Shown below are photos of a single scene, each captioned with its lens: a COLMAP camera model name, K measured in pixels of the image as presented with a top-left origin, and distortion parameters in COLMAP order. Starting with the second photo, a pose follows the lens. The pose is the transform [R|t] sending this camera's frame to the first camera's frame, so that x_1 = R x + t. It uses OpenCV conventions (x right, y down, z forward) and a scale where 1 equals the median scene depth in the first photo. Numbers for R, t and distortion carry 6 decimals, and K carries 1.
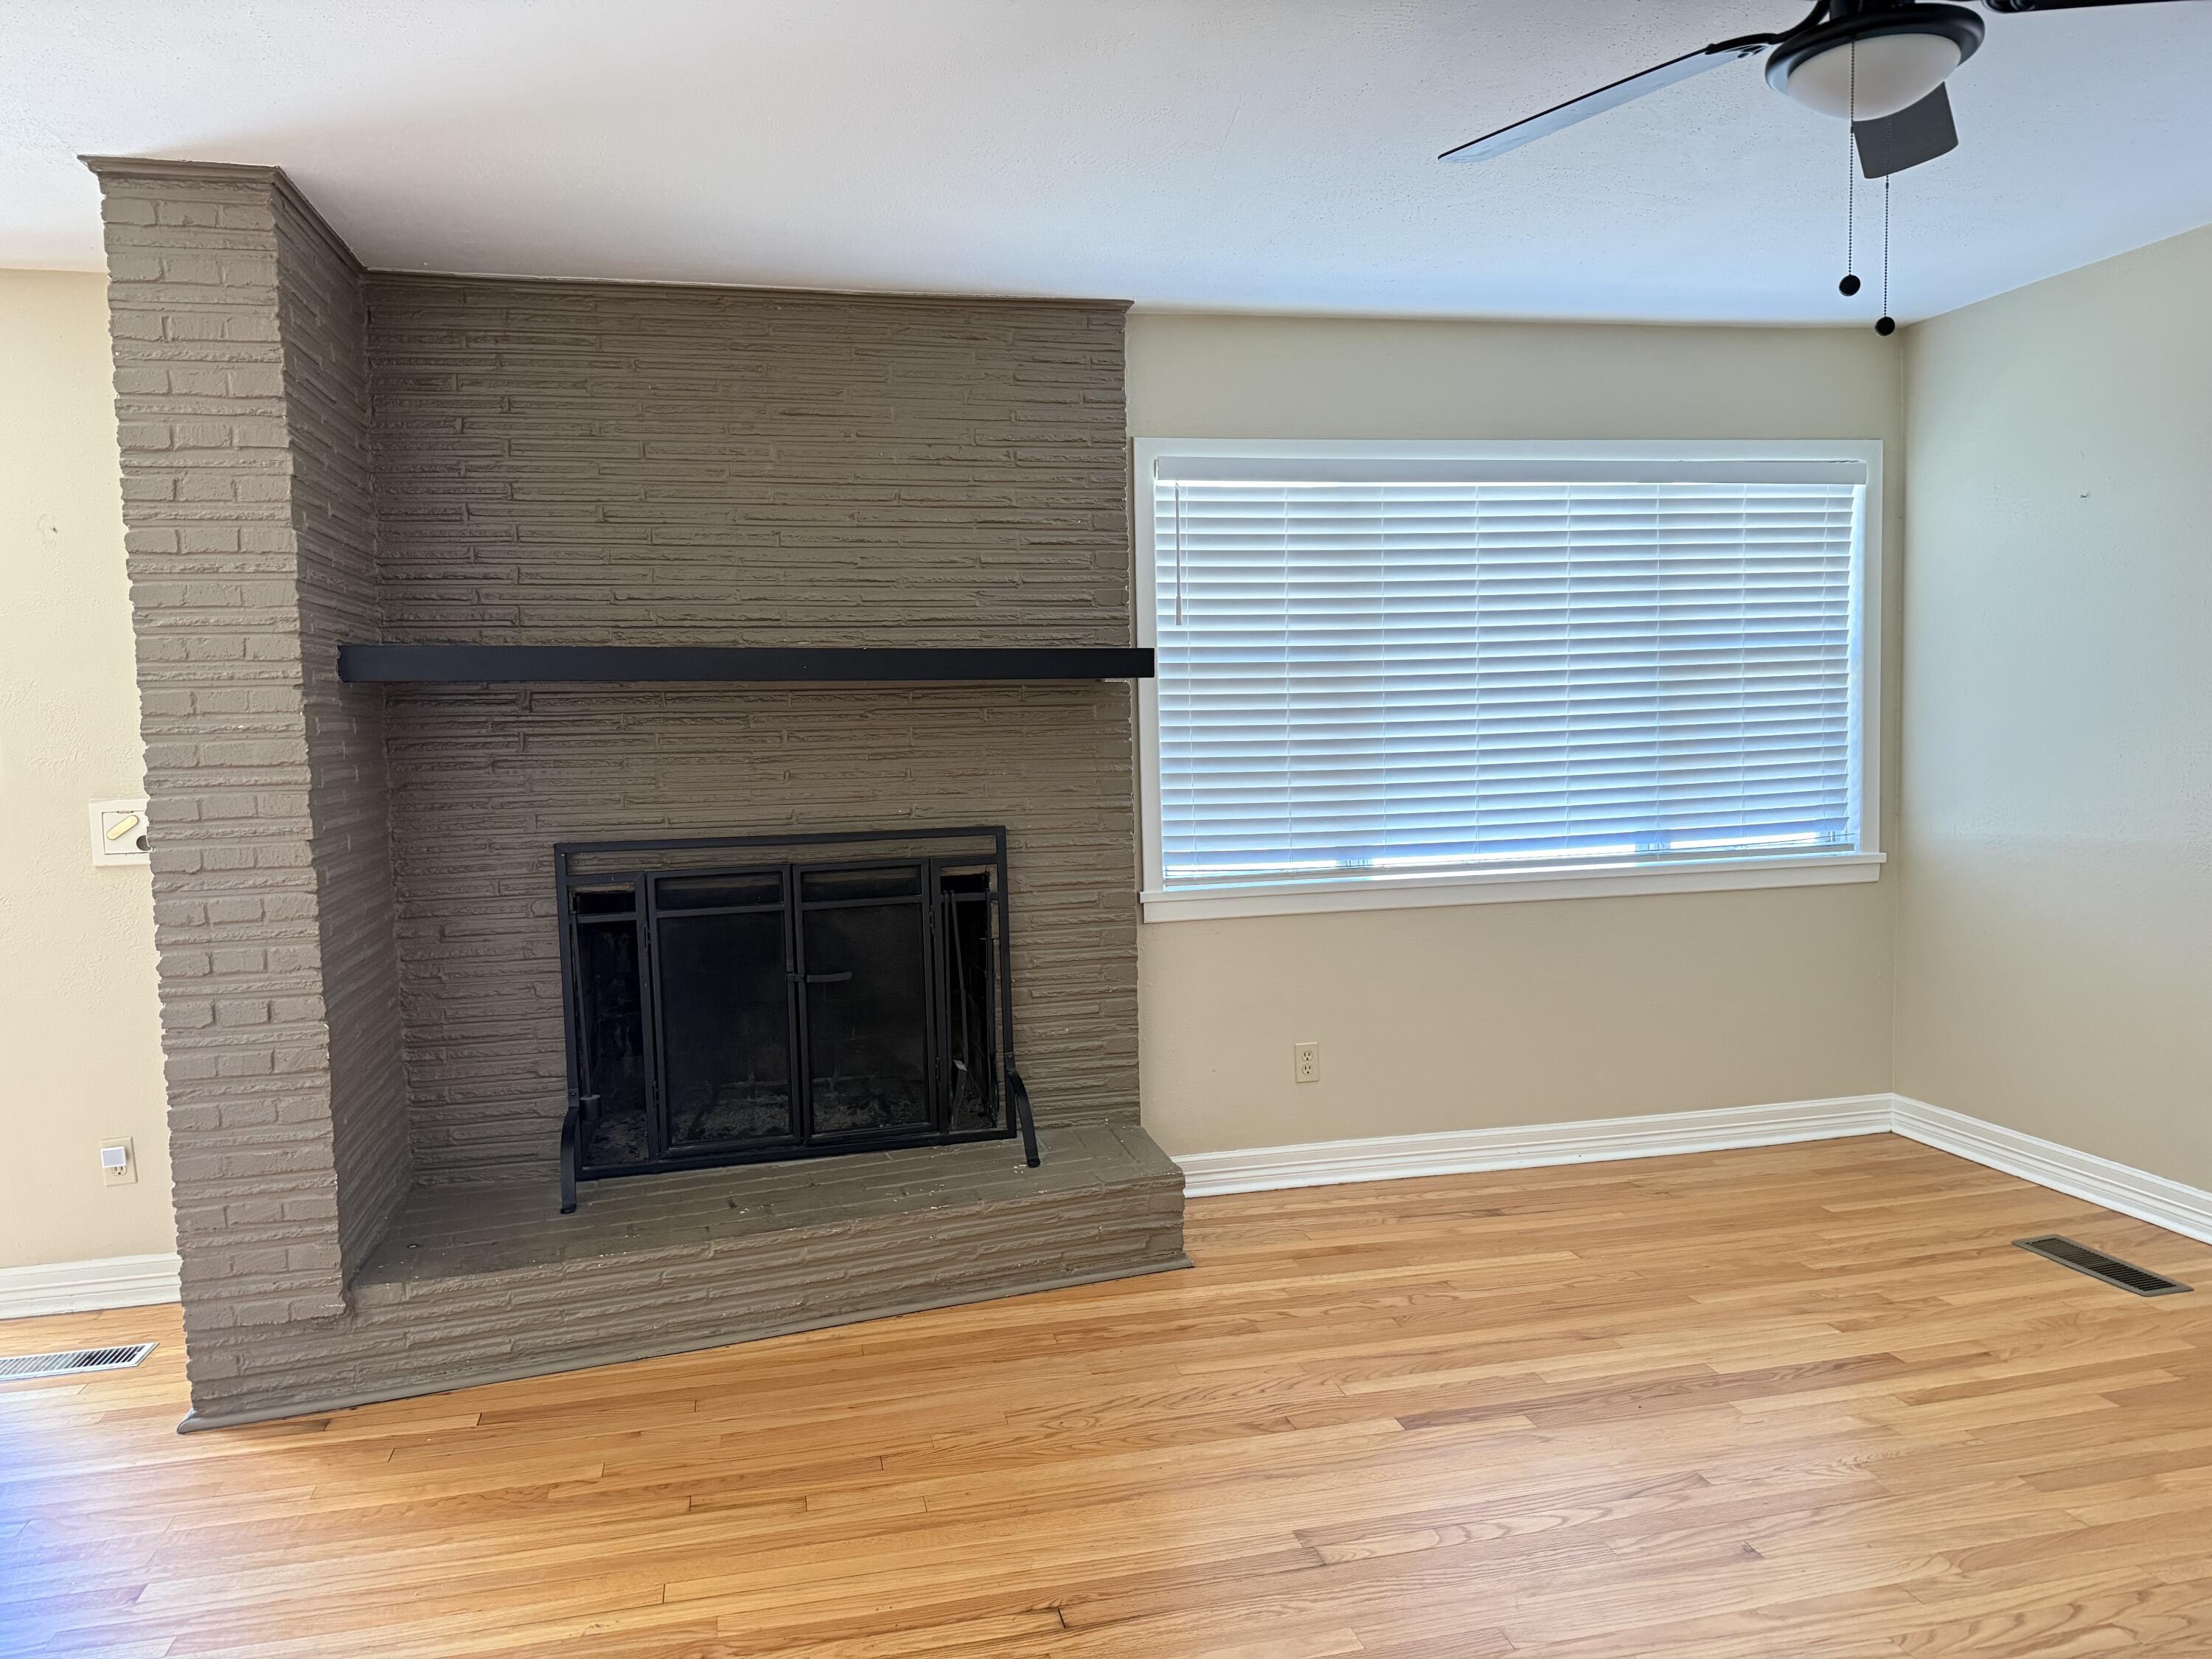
lens RADIAL K [[1538.0, 0, 1106.0], [0, 1538.0, 829.5], [0, 0, 1]] dist [0.143606, -0.229607]
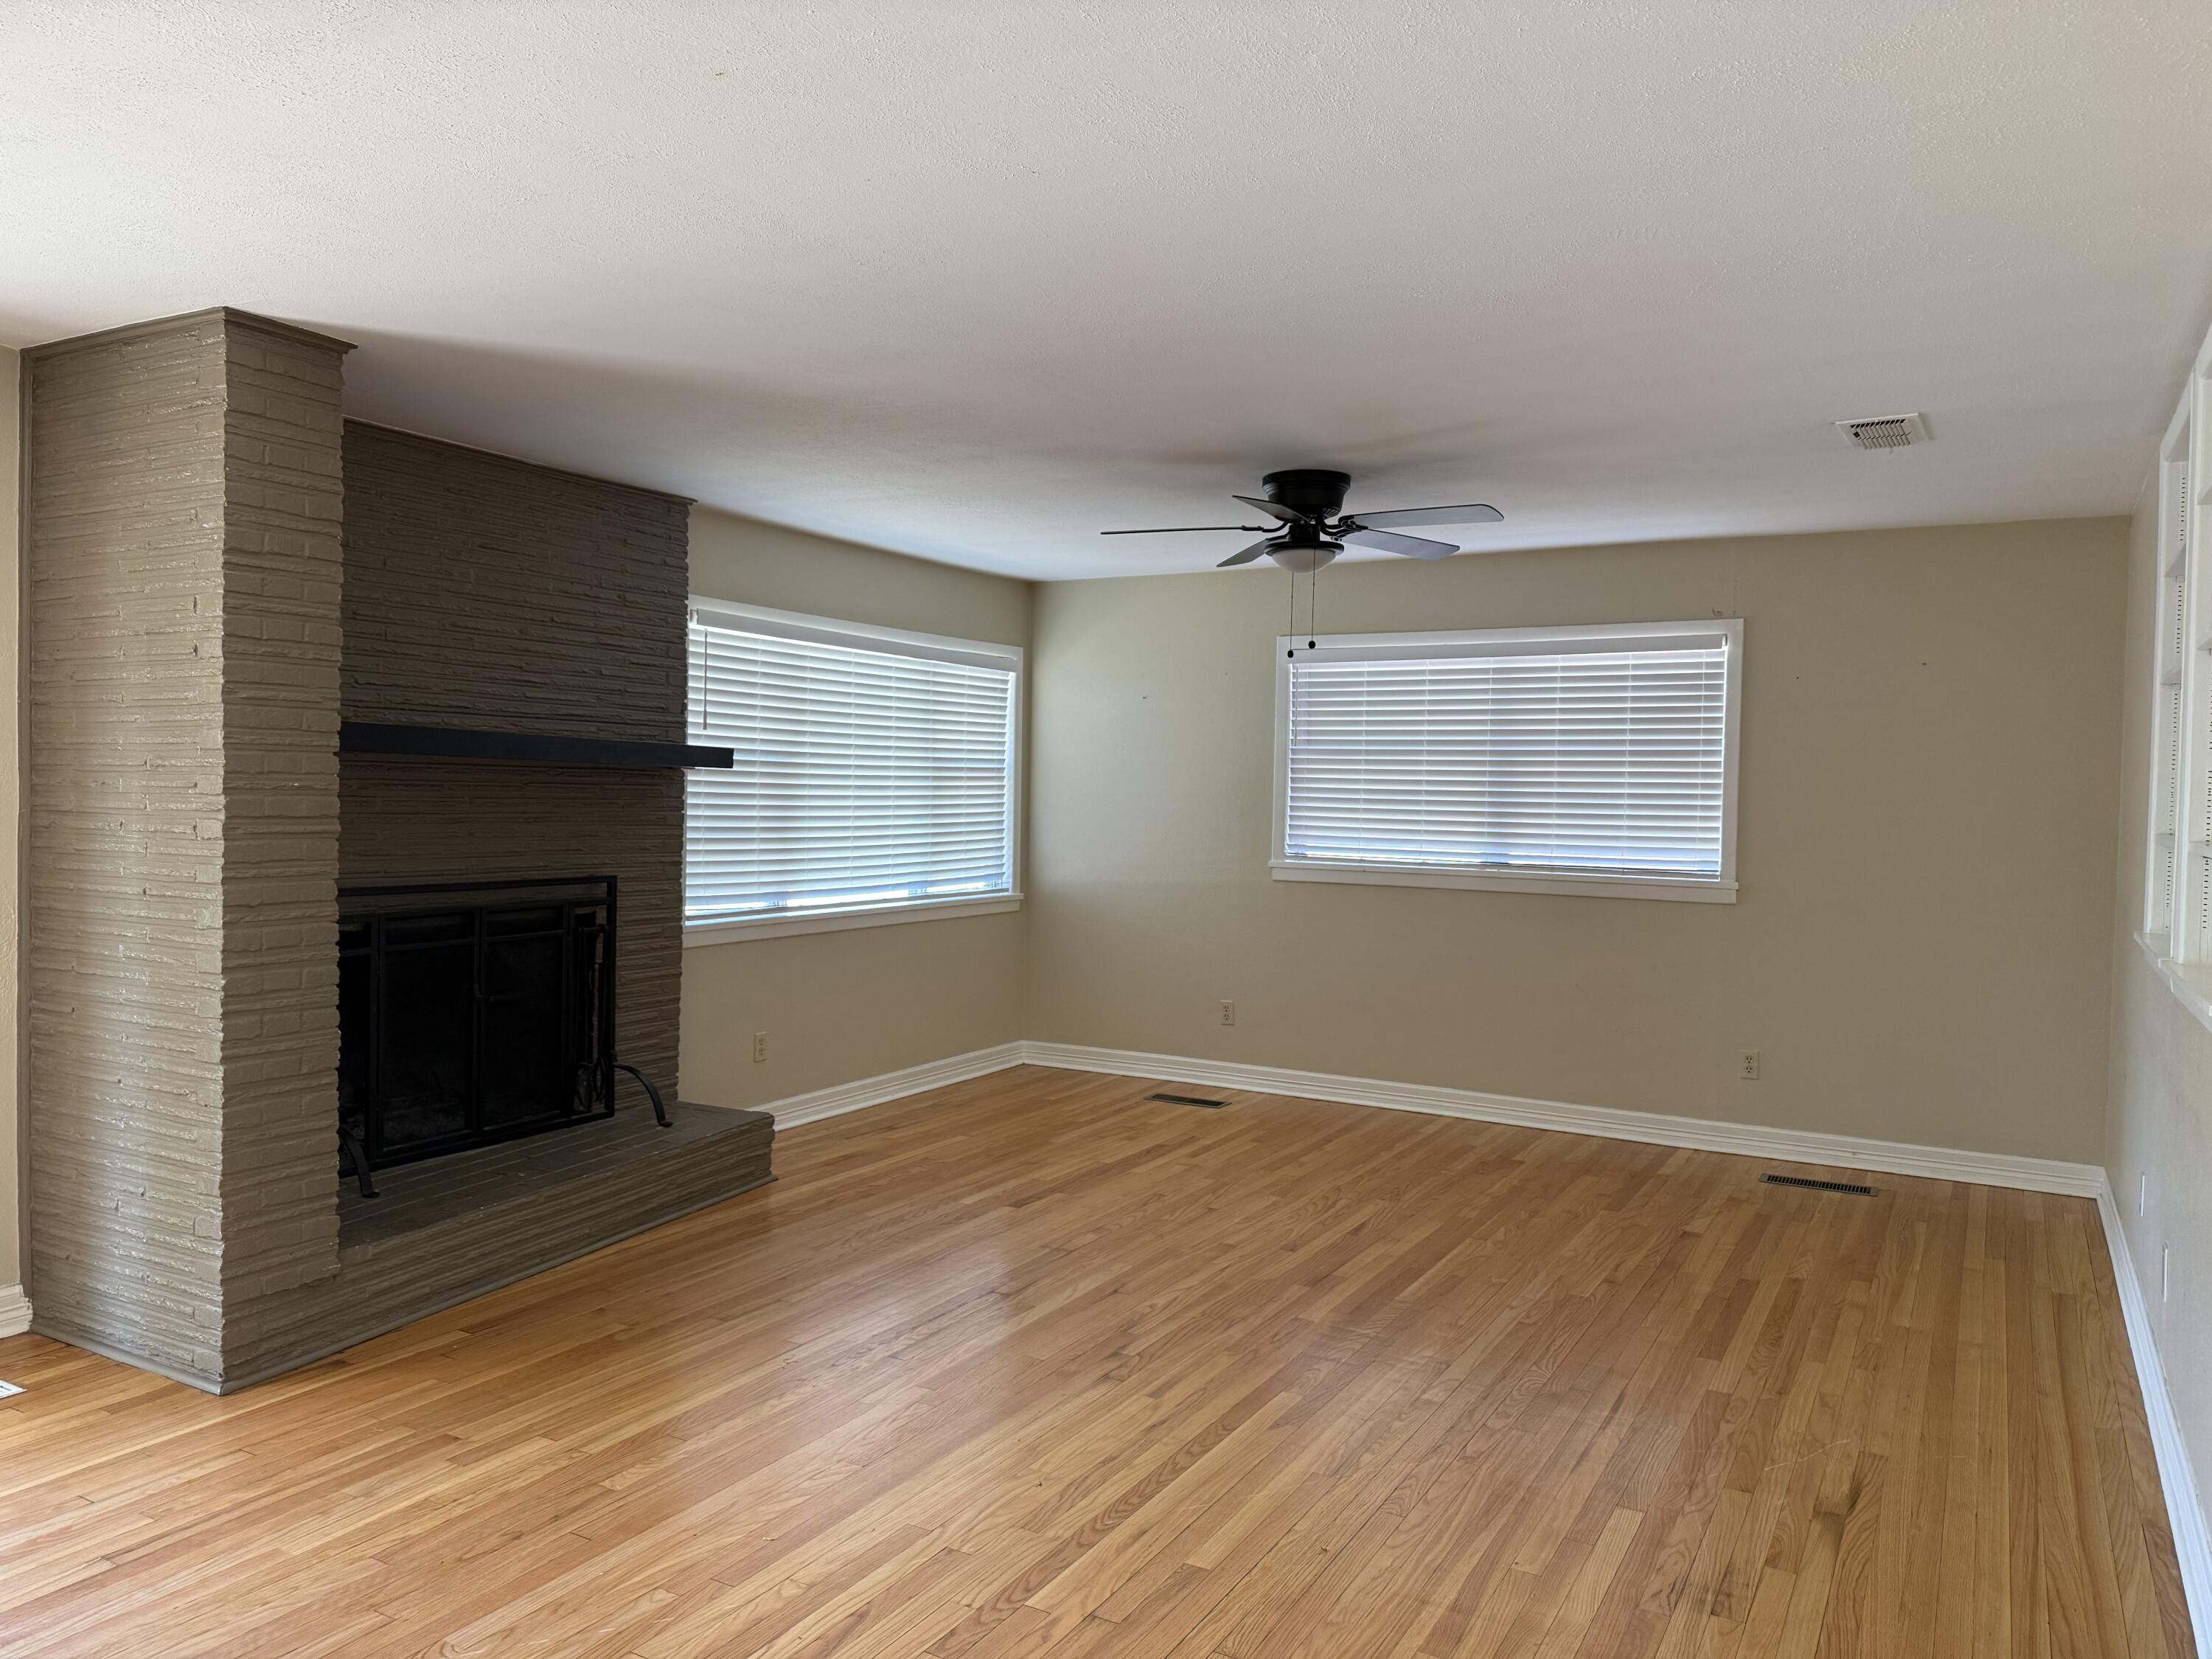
lens RADIAL K [[1538.0, 0, 1106.0], [0, 1538.0, 829.5], [0, 0, 1]] dist [0.143606, -0.229607]
pose [[0.680493, 0.020286, 0.732474, -0.770916], [0.017916, 0.998857, -0.044309, 0.025464], [-0.732536, 0.043275, 0.679352, -0.210841]]
